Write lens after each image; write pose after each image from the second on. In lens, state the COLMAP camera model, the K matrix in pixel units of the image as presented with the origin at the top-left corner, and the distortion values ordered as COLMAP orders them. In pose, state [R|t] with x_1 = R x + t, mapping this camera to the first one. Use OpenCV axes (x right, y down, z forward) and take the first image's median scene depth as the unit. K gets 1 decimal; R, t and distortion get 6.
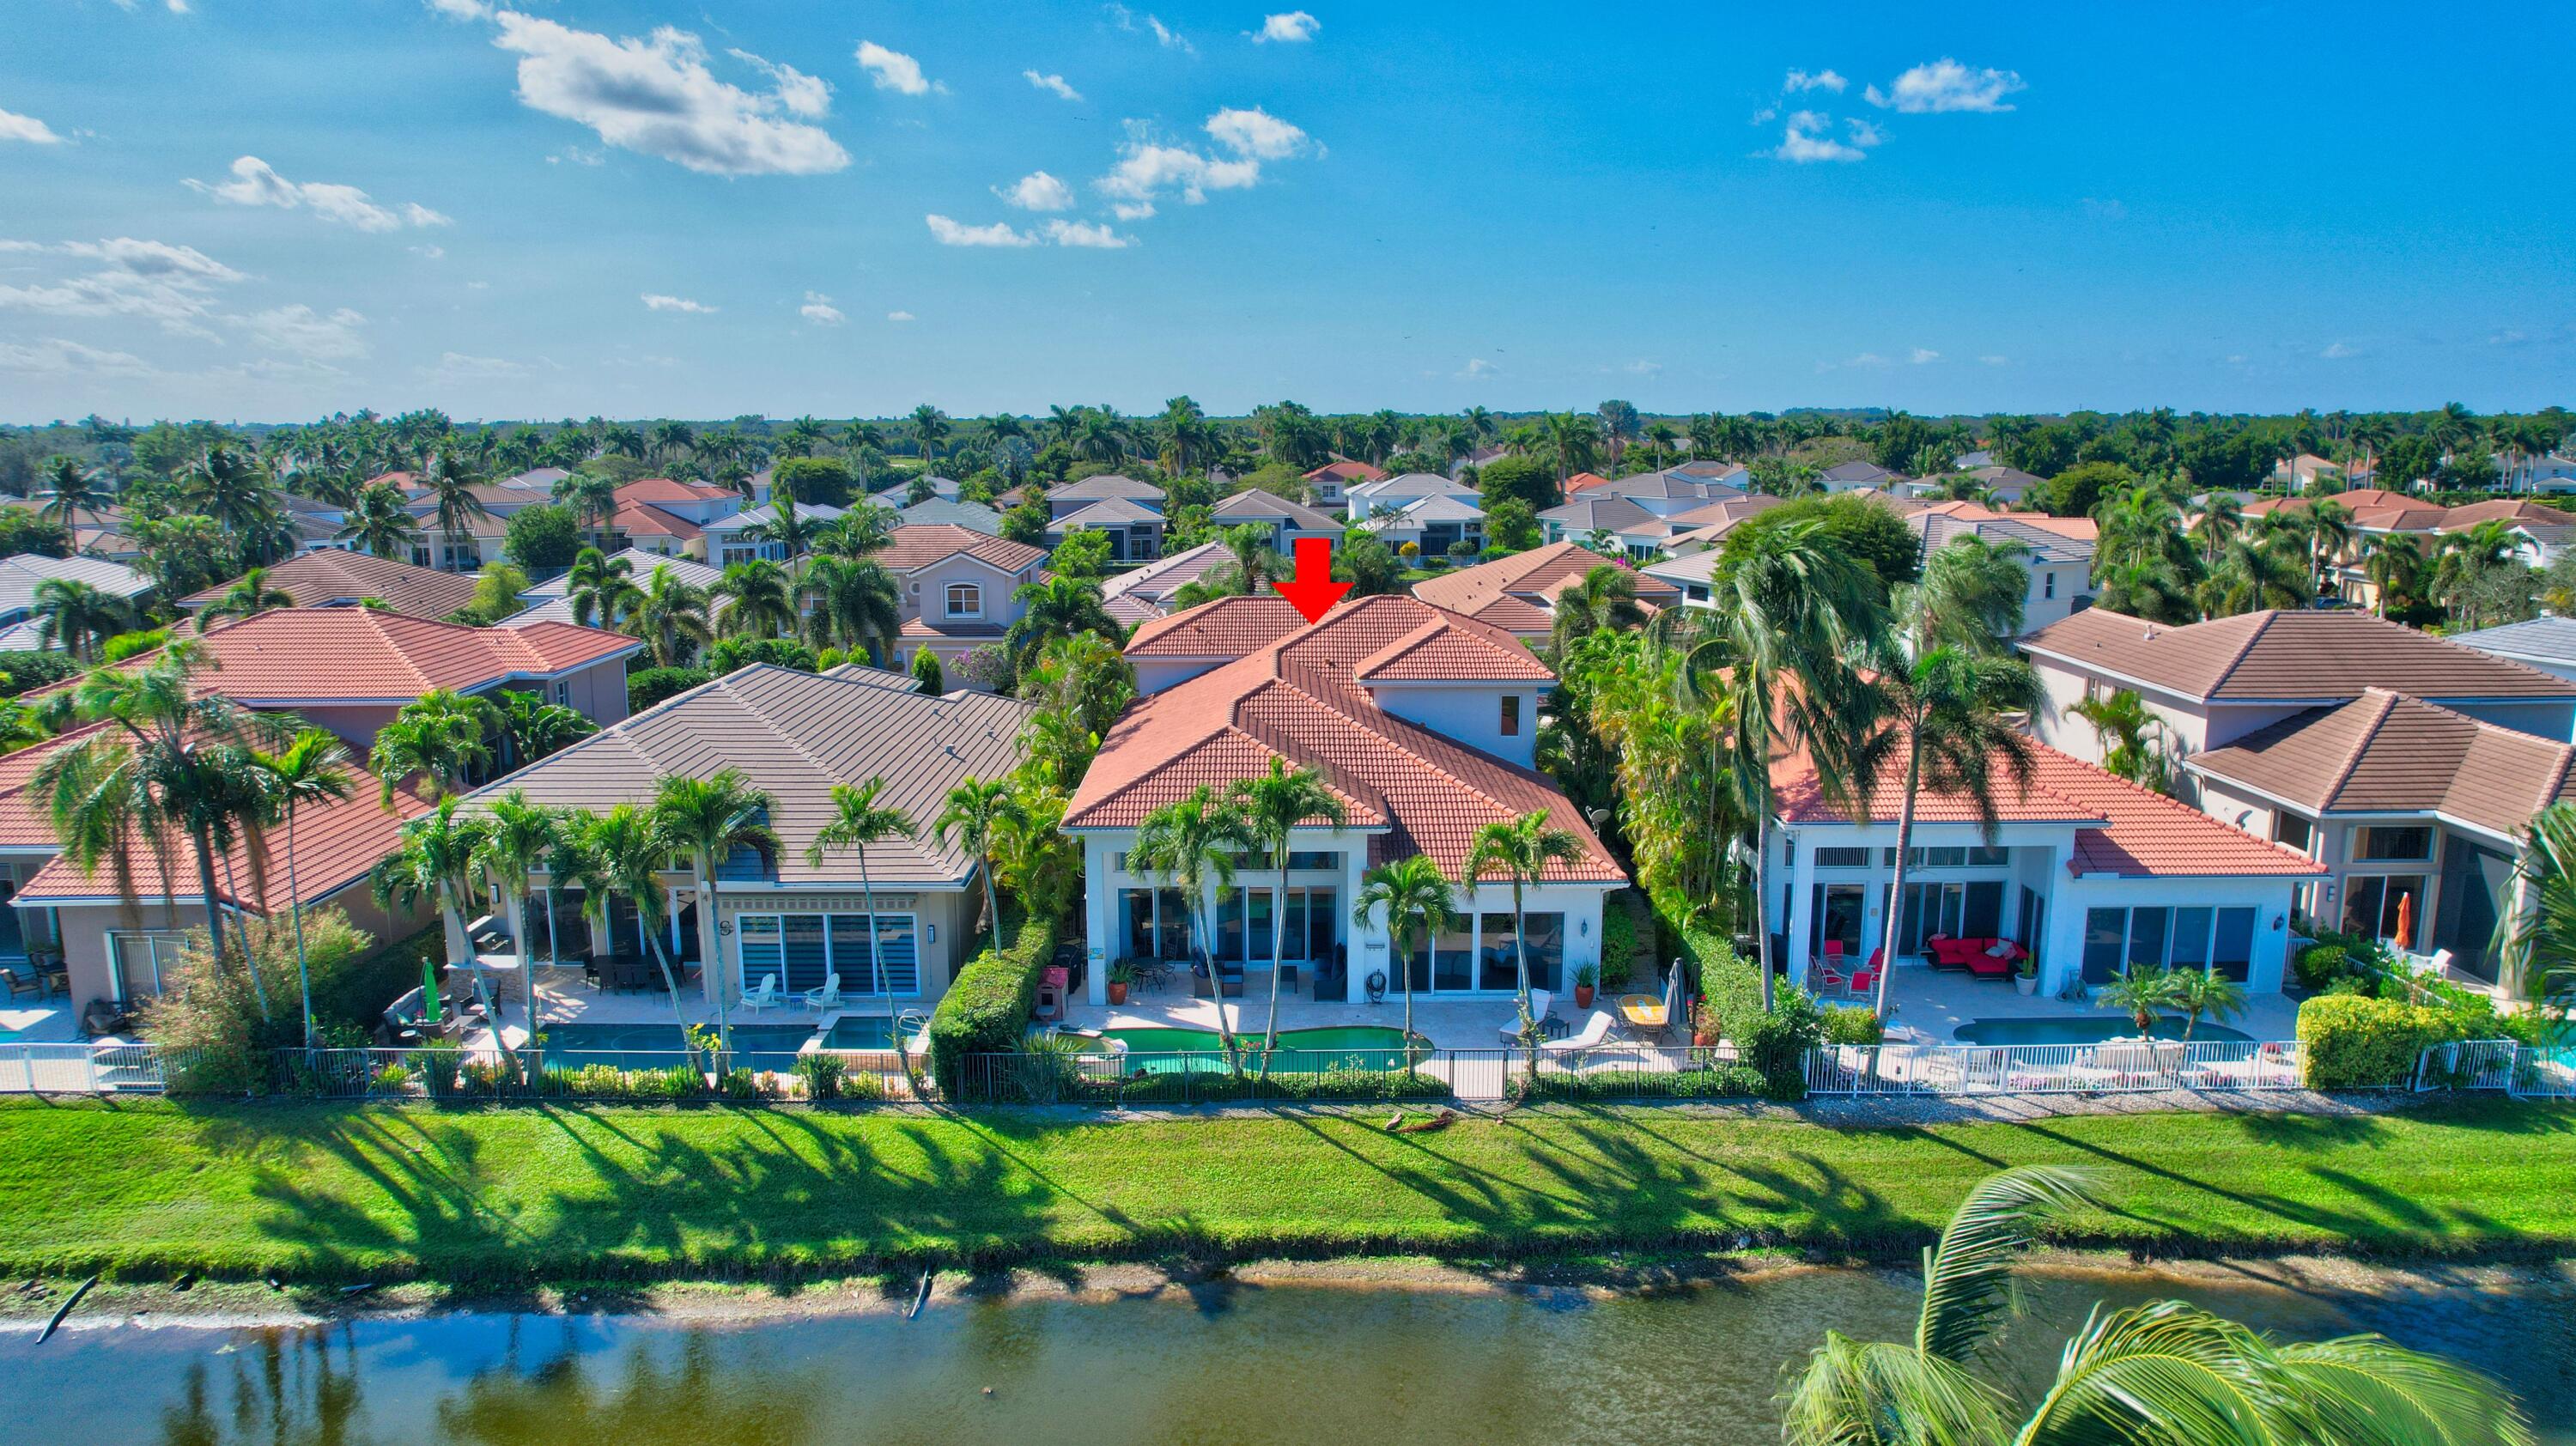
lens RADIAL K [[1640.8, 0, 1290.9], [0, 1640.8, 737.0], [0, 0, 1]] dist [-0.090346, 0.077364]
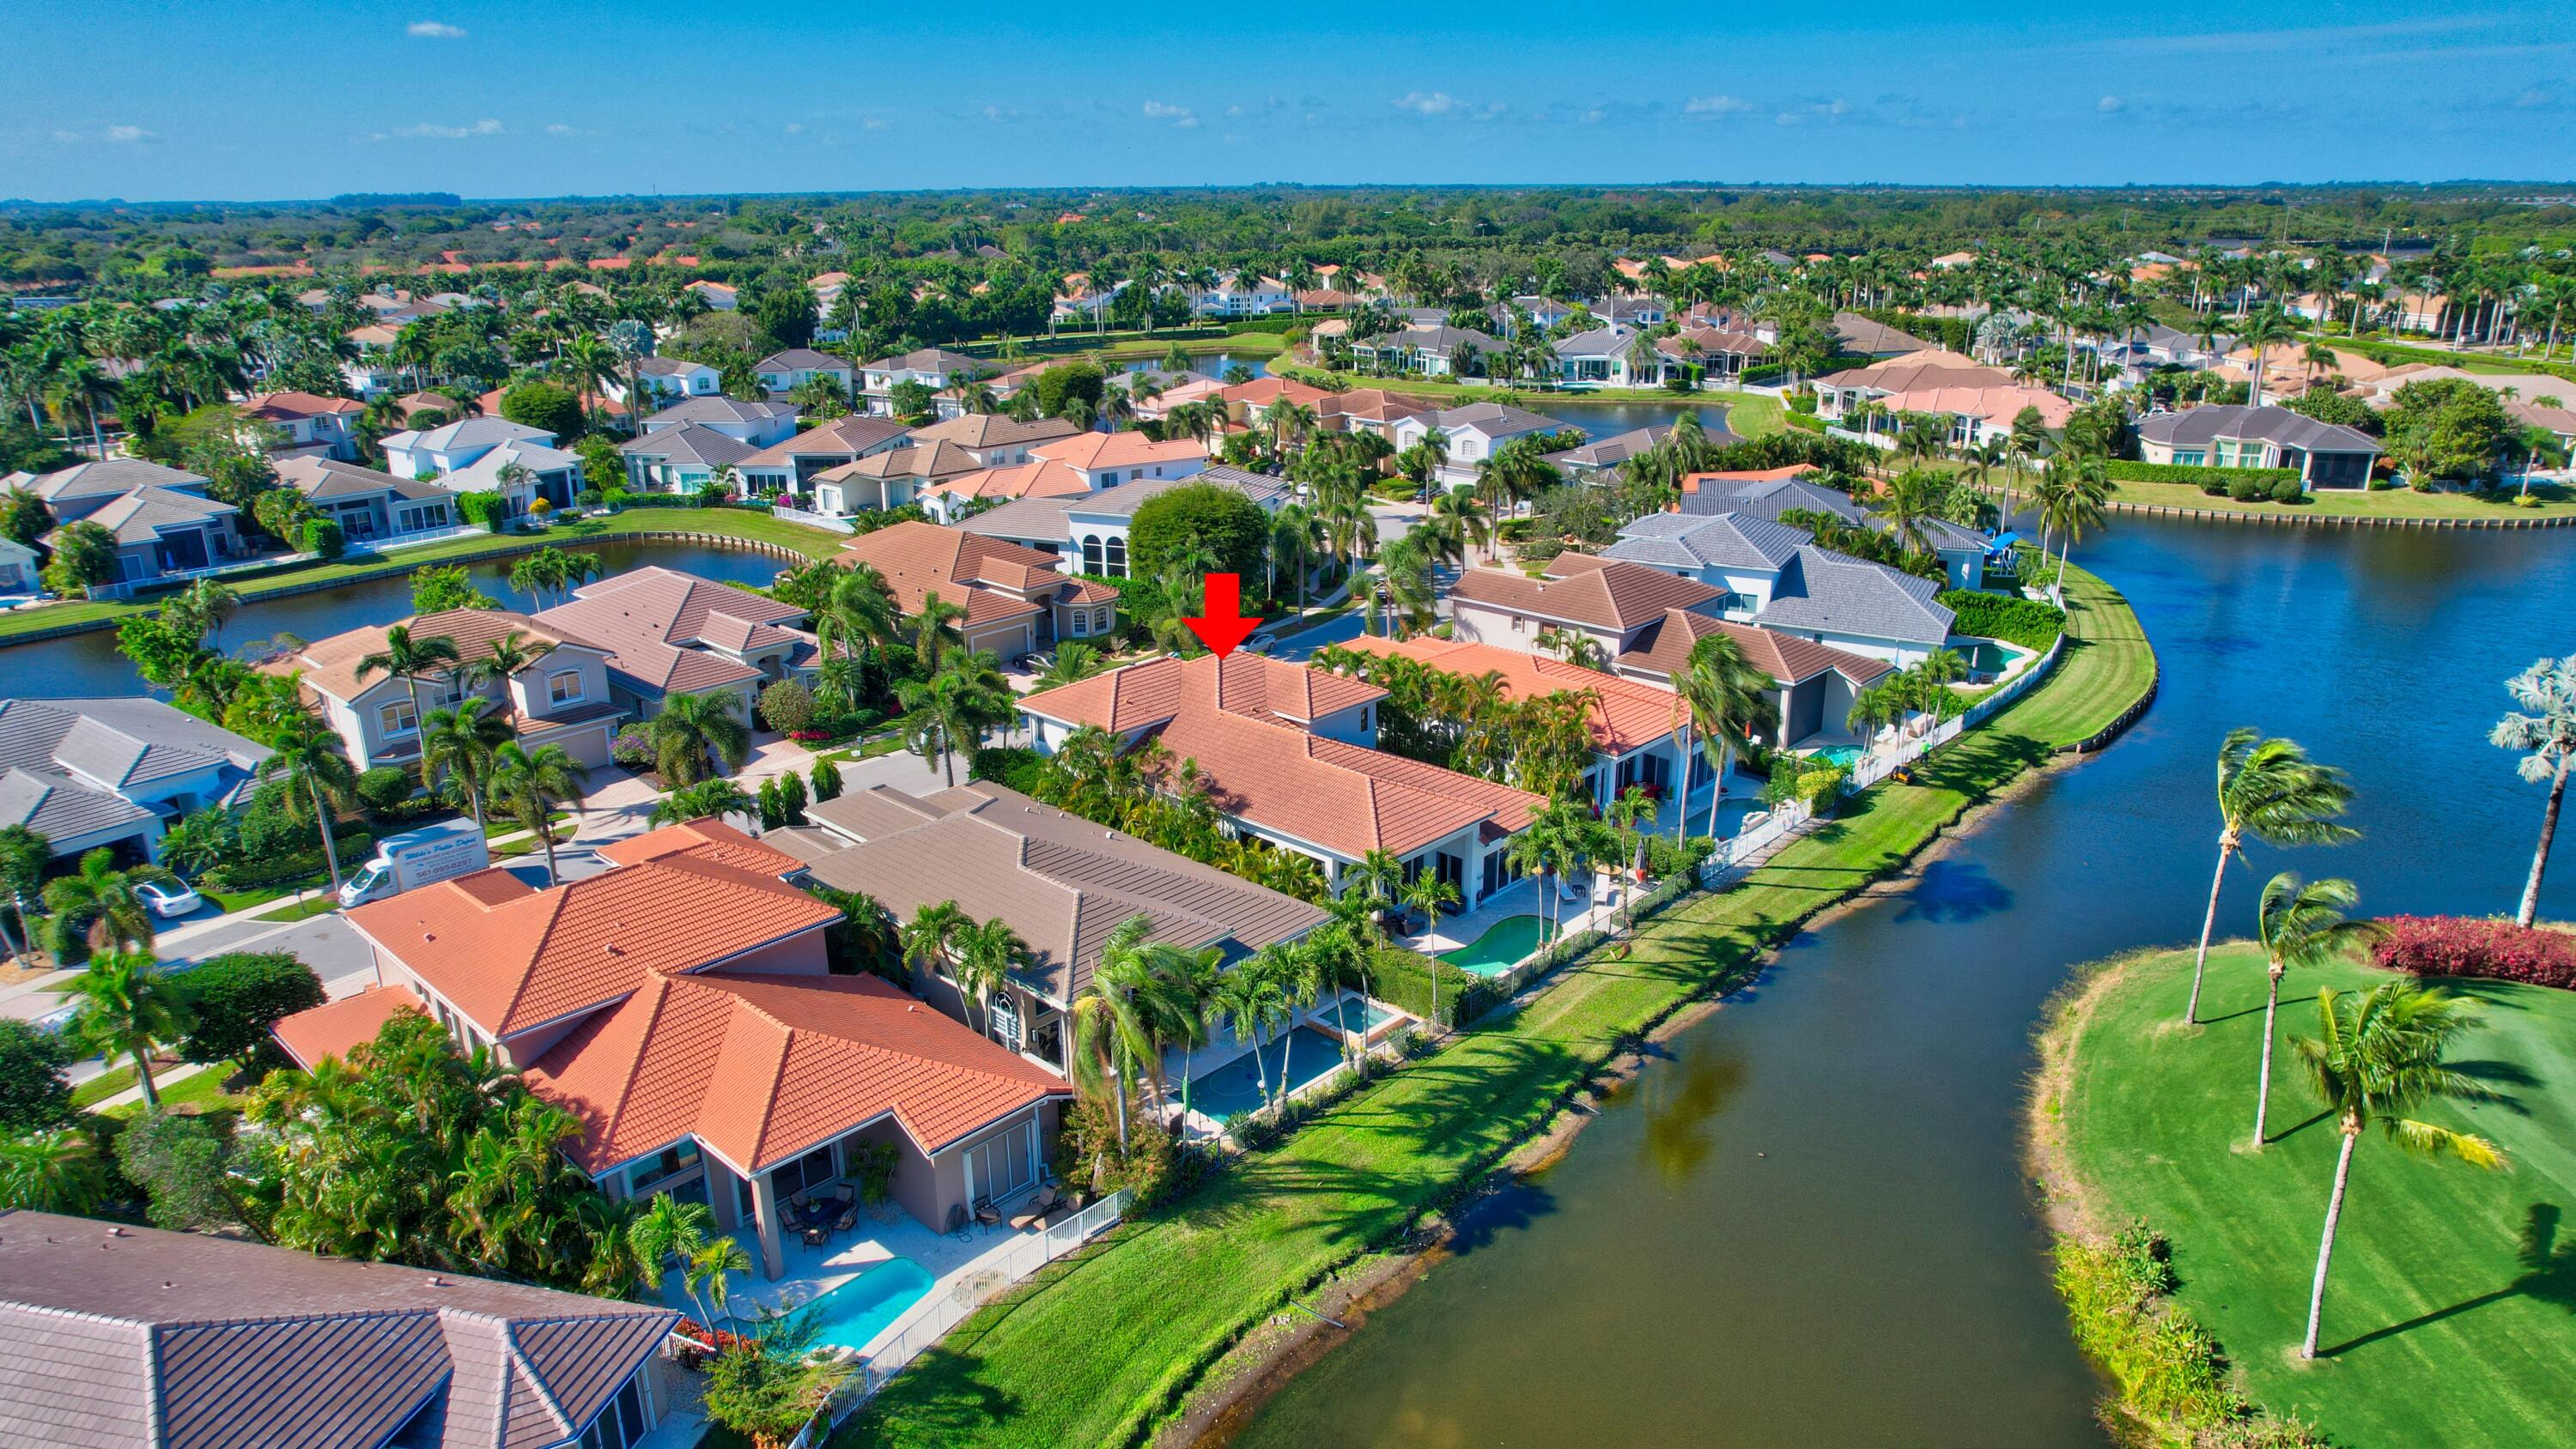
lens RADIAL K [[1640.5, 0, 1290.9], [0, 1640.5, 738.5], [0, 0, 1]] dist [-0.090346, 0.077364]
pose [[0.684787, -0.235280, 0.689717, -1.457335], [0.142666, 0.971416, 0.189729, -0.439305], [-0.714642, -0.031525, 0.698780, -0.106309]]
